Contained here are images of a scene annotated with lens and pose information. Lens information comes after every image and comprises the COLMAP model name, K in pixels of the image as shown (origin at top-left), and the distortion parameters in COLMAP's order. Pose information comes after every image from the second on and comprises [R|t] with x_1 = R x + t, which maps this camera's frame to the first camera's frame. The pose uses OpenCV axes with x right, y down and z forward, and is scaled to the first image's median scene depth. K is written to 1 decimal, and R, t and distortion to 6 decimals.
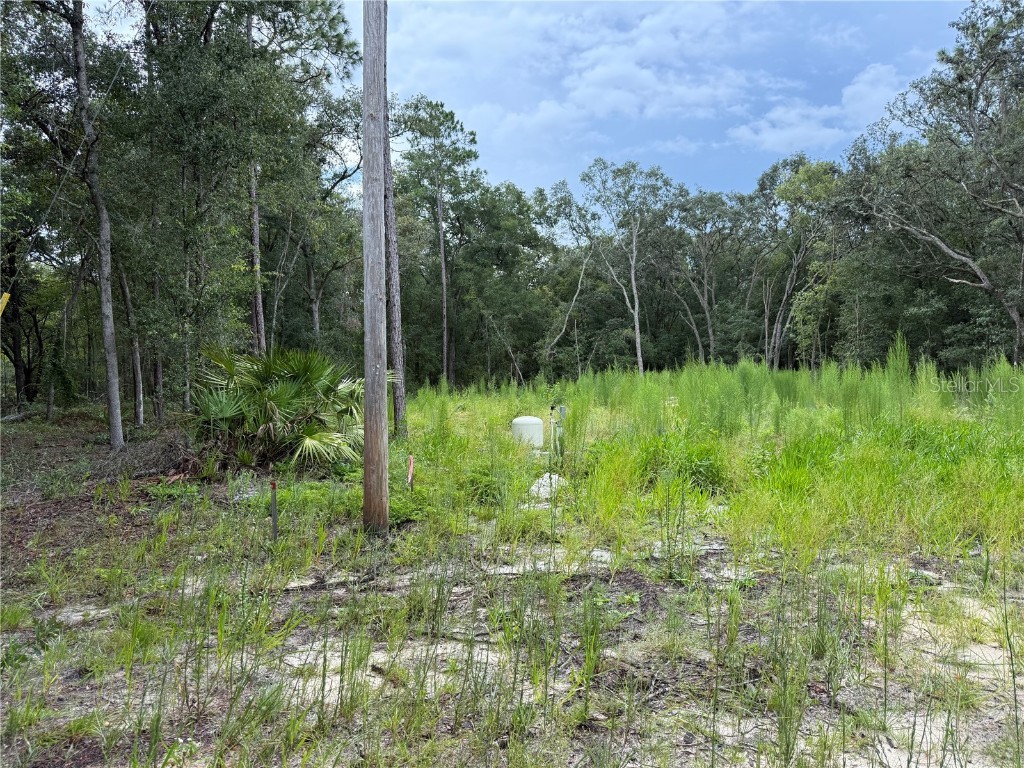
lens RADIAL K [[712.8, 0, 512.9], [0, 712.8, 389.0], [0, 0, 1]] dist [0.075068, -0.097724]
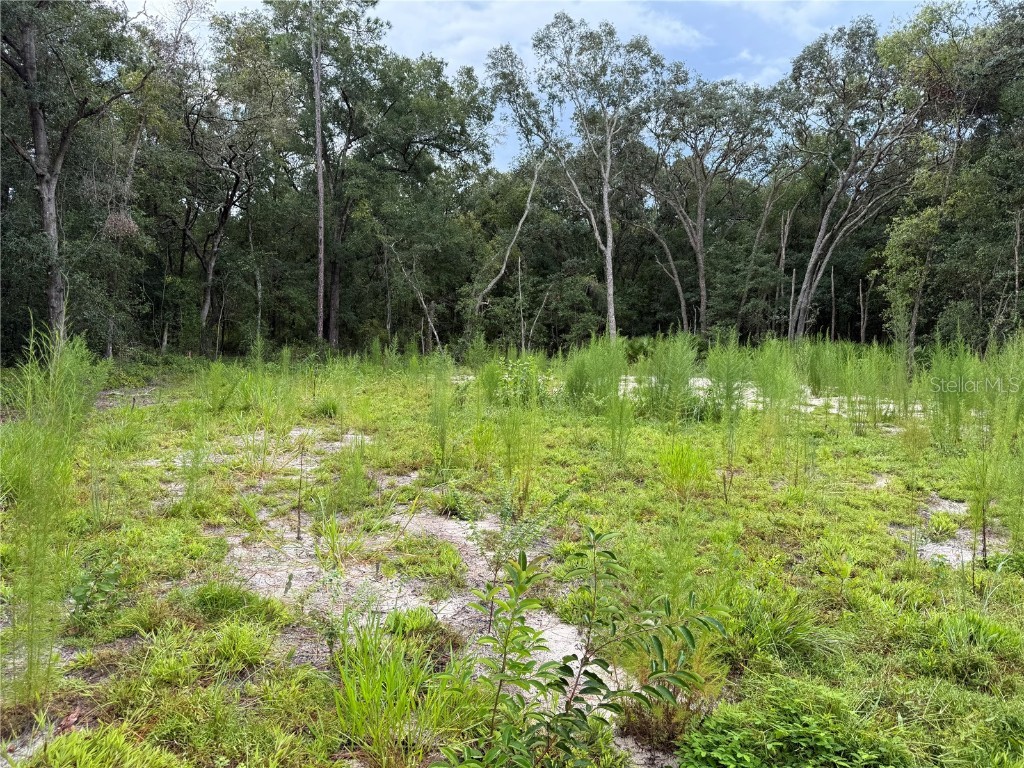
lens RADIAL K [[712.8, 0, 527.5], [0, 712.8, 381.2], [0, 0, 1]] dist [0.075068, -0.097724]
pose [[0.987469, 0.023618, 0.156036, -0.007698], [-0.030089, 0.998777, 0.039243, -0.005481], [-0.154918, -0.043446, 0.986972, 0.310861]]
